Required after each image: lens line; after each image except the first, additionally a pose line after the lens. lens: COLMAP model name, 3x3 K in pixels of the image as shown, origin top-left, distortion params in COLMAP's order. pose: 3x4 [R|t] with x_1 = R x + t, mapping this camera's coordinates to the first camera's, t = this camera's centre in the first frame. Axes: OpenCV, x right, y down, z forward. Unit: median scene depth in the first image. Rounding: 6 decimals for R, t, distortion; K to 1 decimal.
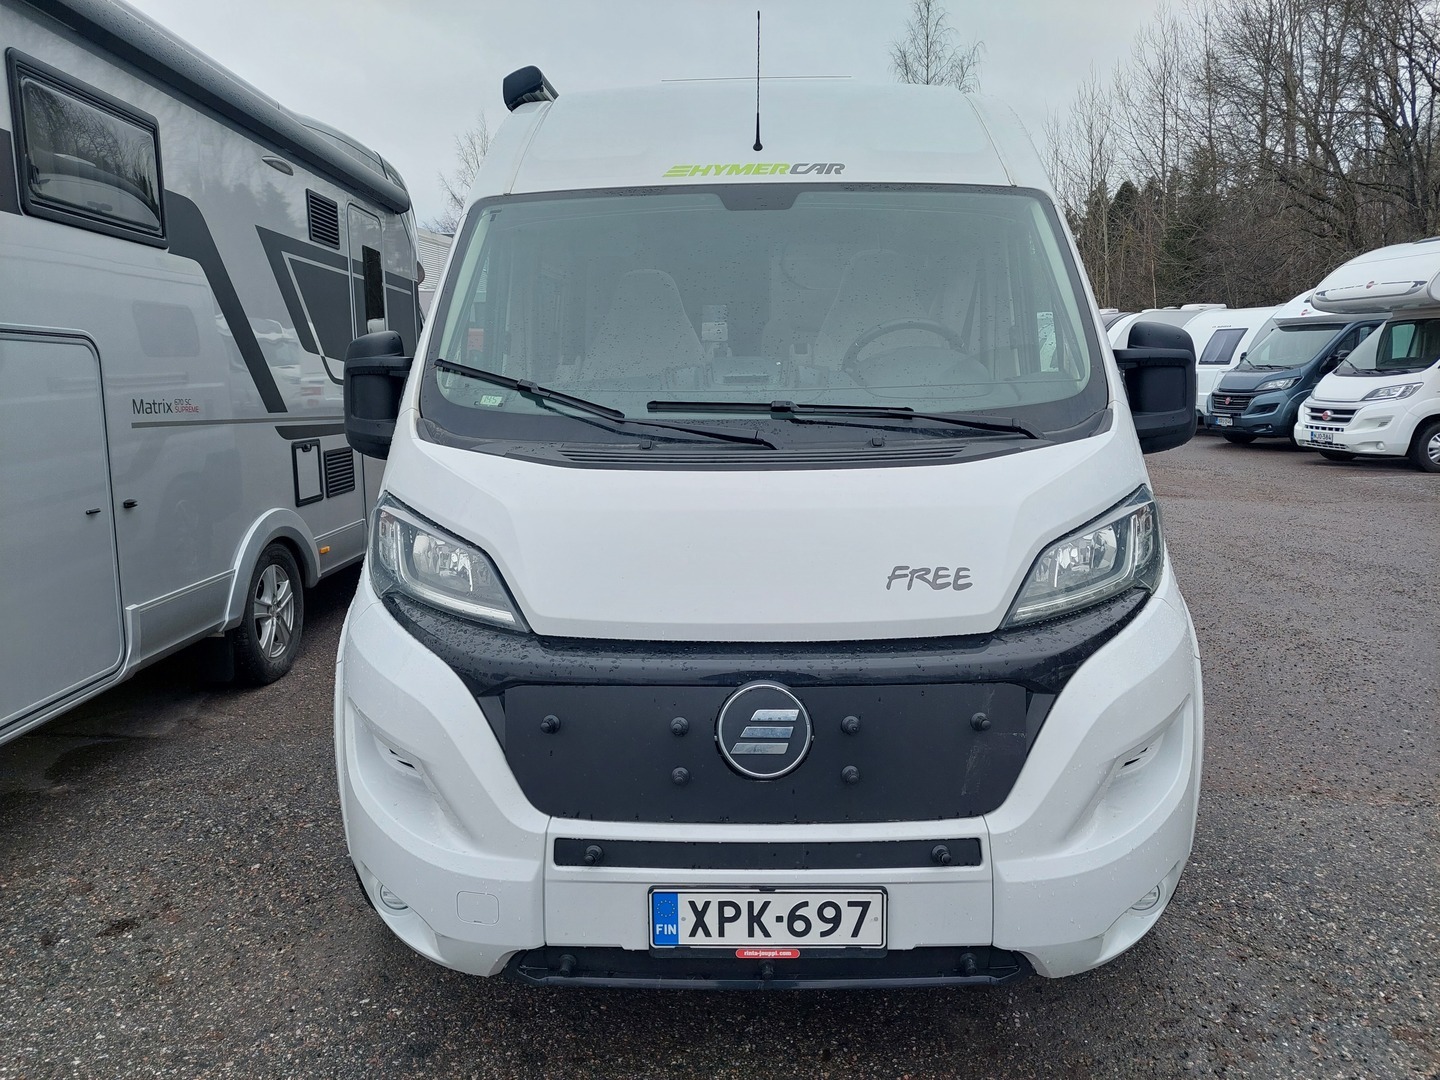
lens RADIAL K [[1044.1, 0, 709.0], [0, 1044.1, 540.0], [0, 0, 1]] dist [0.124808, -0.189108]
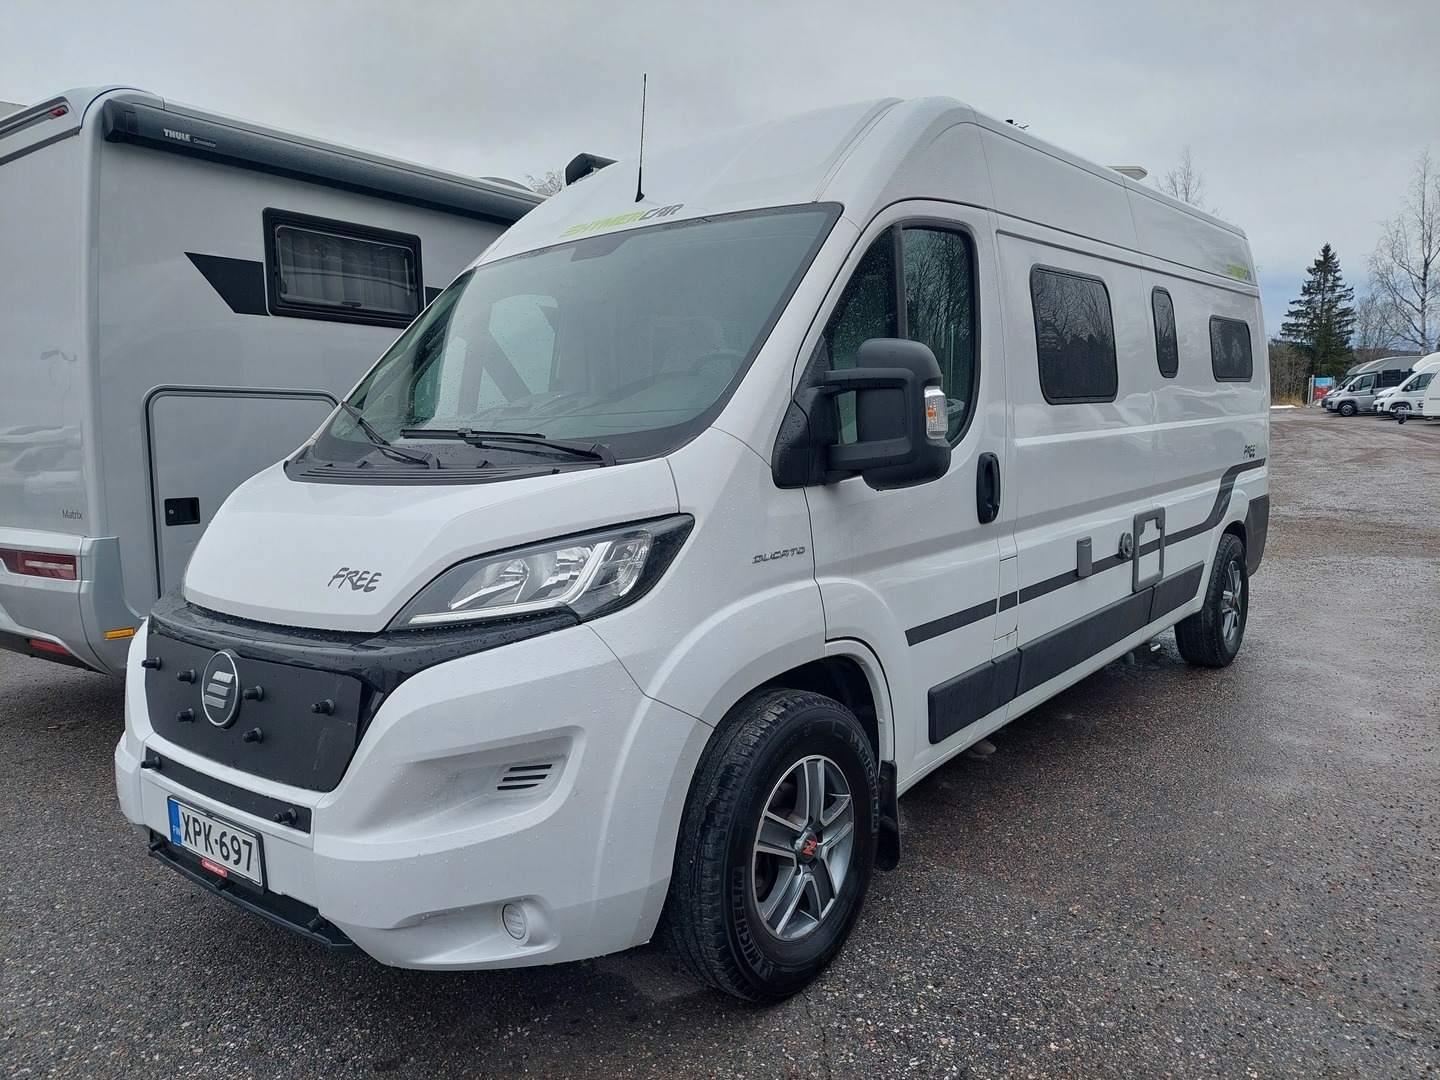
lens RADIAL K [[1044.1, 0, 709.0], [0, 1044.1, 540.0], [0, 0, 1]] dist [0.124808, -0.189108]
pose [[0.780672, 0.051598, -0.622807, 1.213228], [-0.079266, 0.996712, -0.016783, -0.017394], [0.619894, 0.062470, 0.782195, 0.343237]]
